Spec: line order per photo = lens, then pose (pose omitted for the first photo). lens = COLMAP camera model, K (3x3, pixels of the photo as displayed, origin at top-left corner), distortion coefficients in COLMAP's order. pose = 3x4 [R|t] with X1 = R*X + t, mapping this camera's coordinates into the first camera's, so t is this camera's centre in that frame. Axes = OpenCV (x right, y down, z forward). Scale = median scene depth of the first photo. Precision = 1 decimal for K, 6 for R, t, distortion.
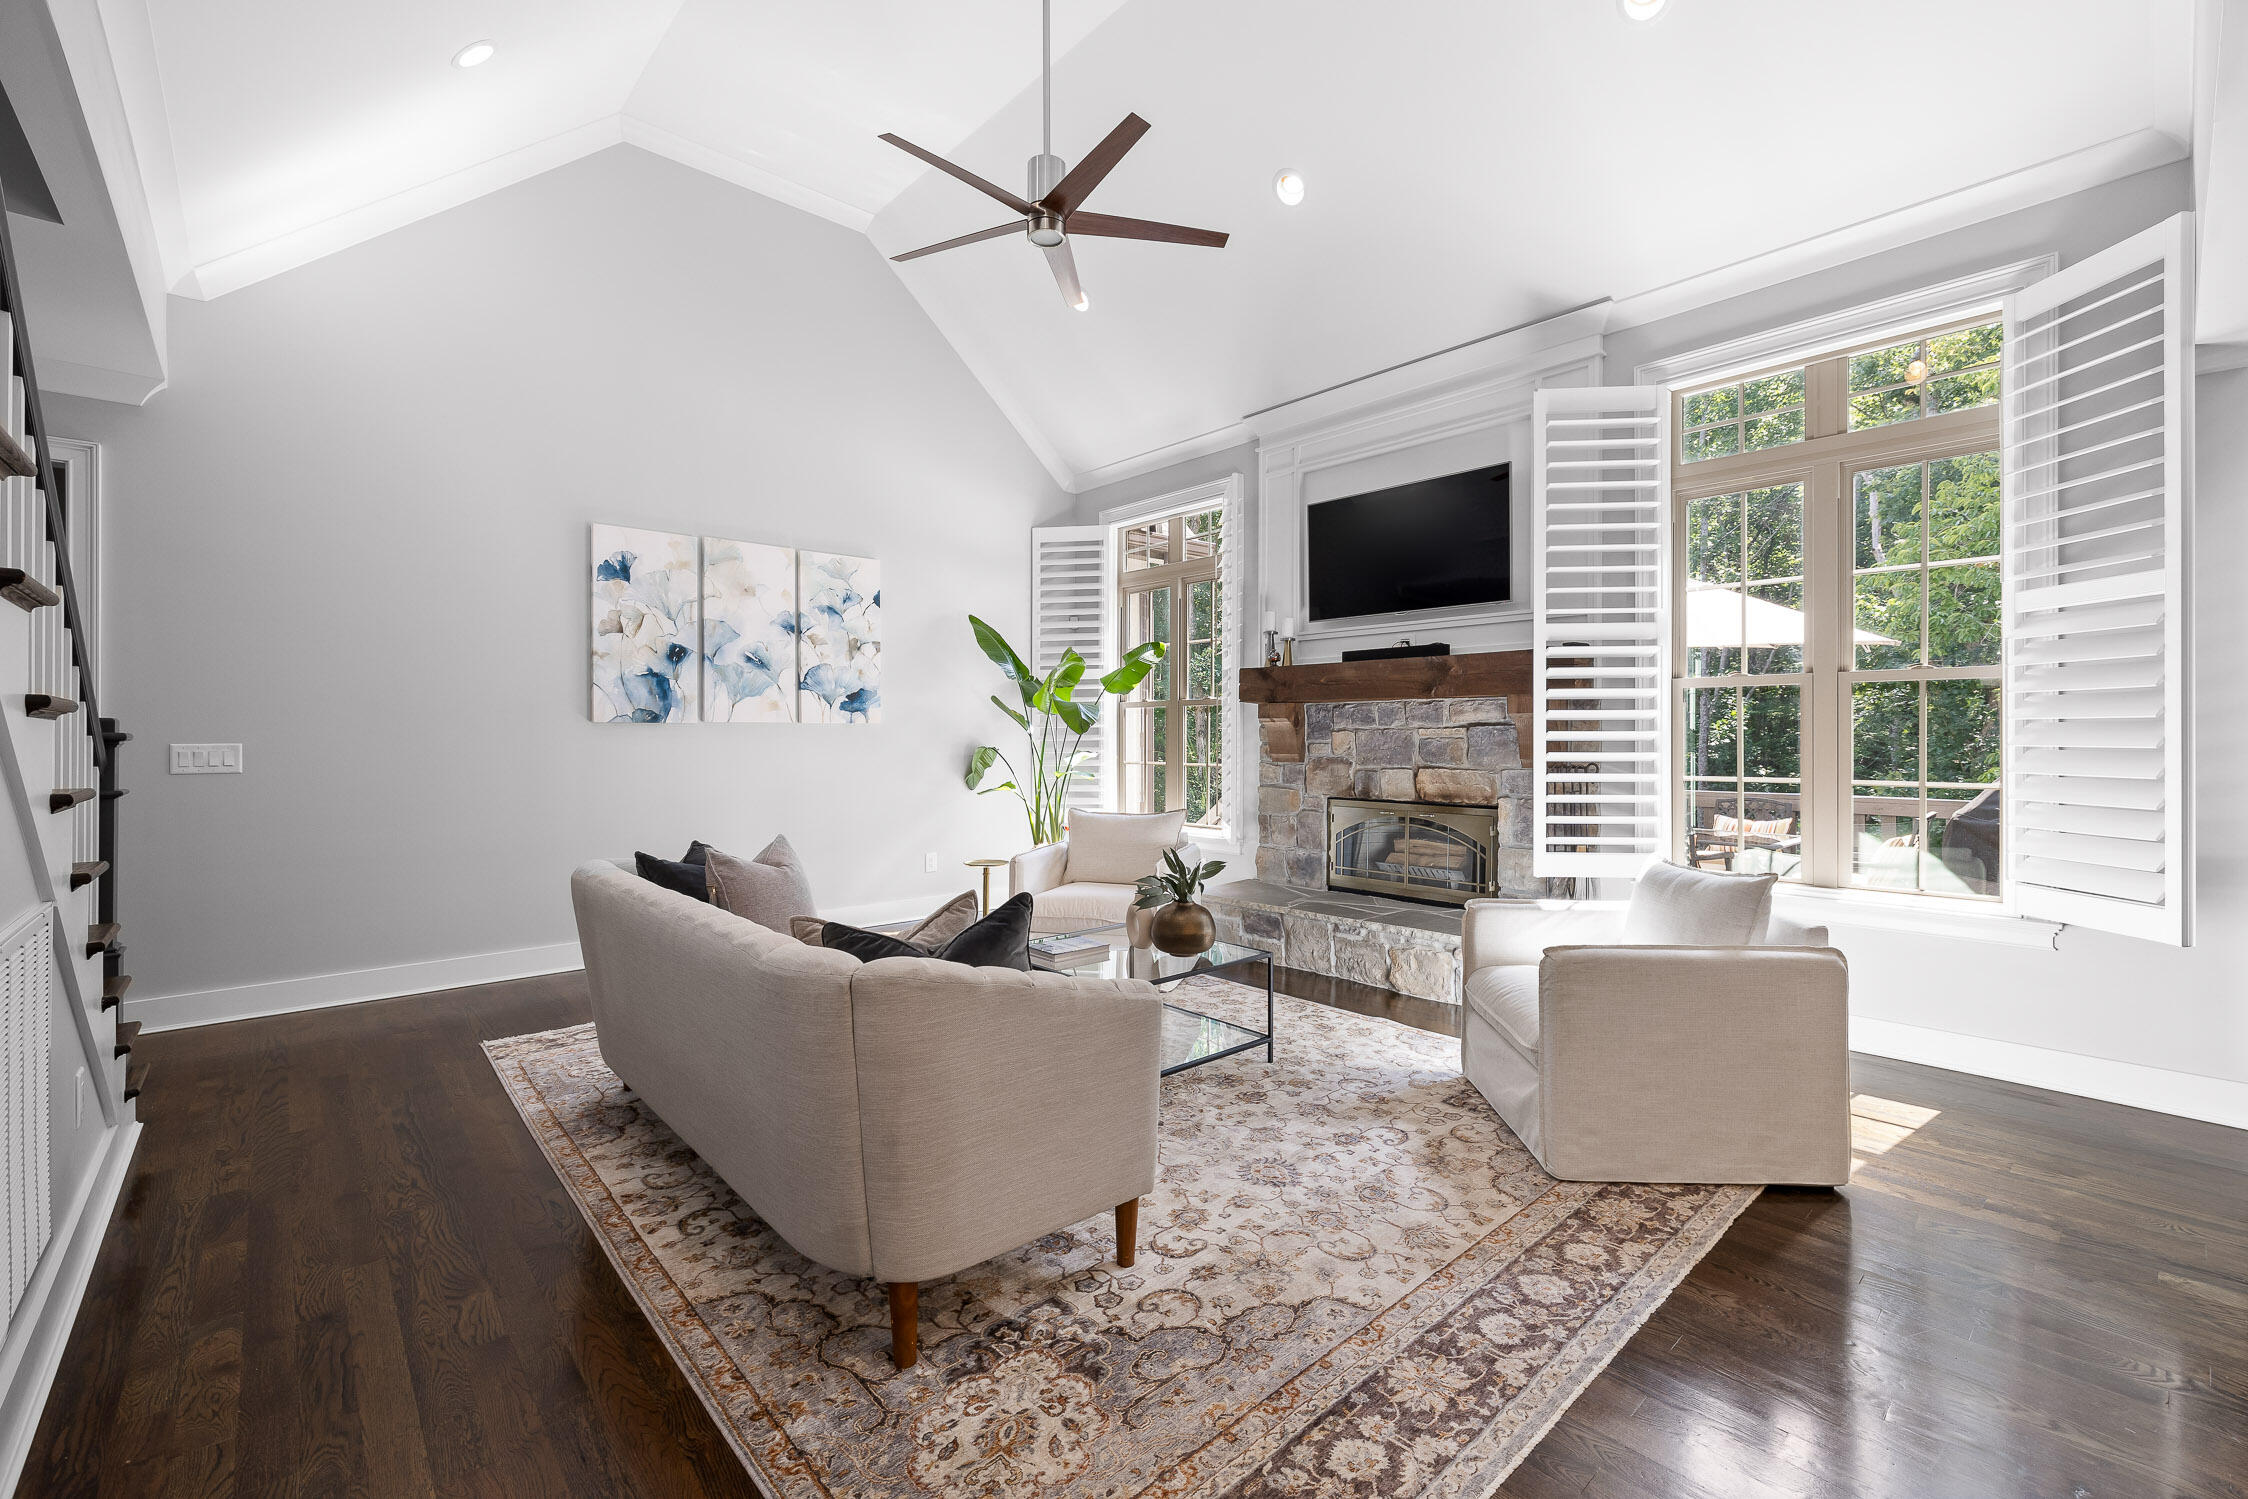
lens RADIAL K [[950.7, 0, 1110.4], [0, 950.7, 737.2], [0, 0, 1]] dist [0.000178, 0.000989]
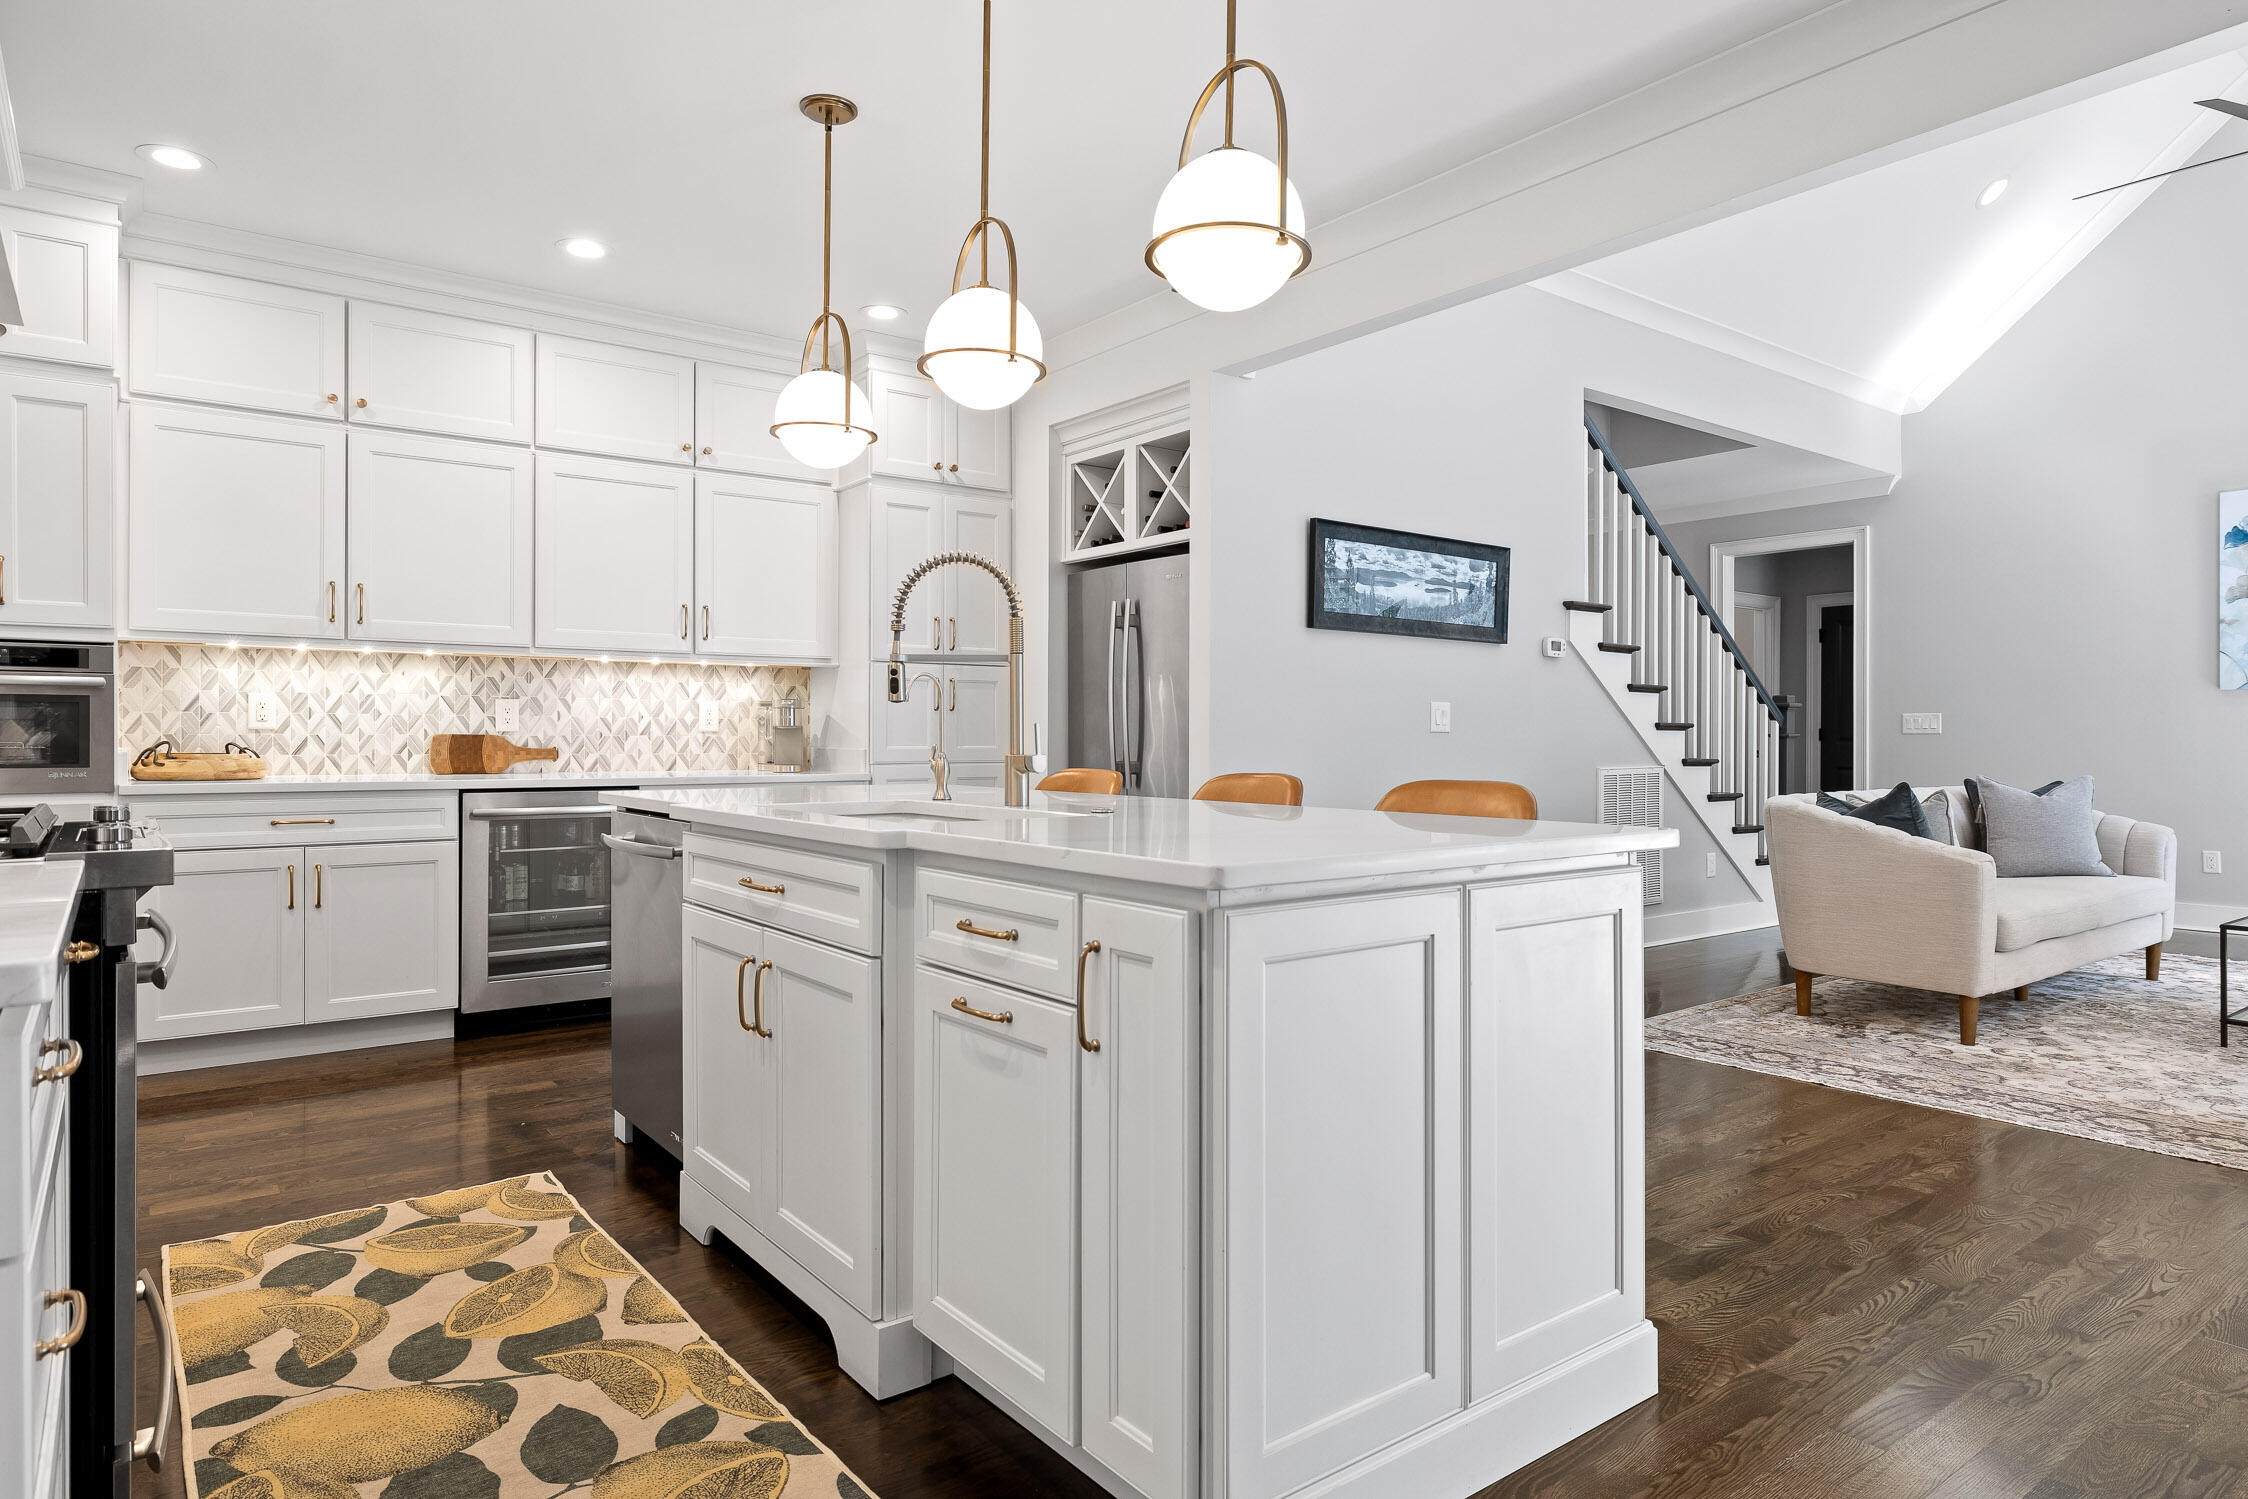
lens RADIAL K [[1296.0, 0, 1142.0], [0, 1296.0, 740.5], [0, 0, 1]] dist [0.006080, -0.001638]
pose [[-0.065044, 0.001529, -0.997881, 0.859768], [-0.003514, 0.999992, 0.001761, 0.037662], [0.997876, 0.003621, -0.065039, -0.049393]]
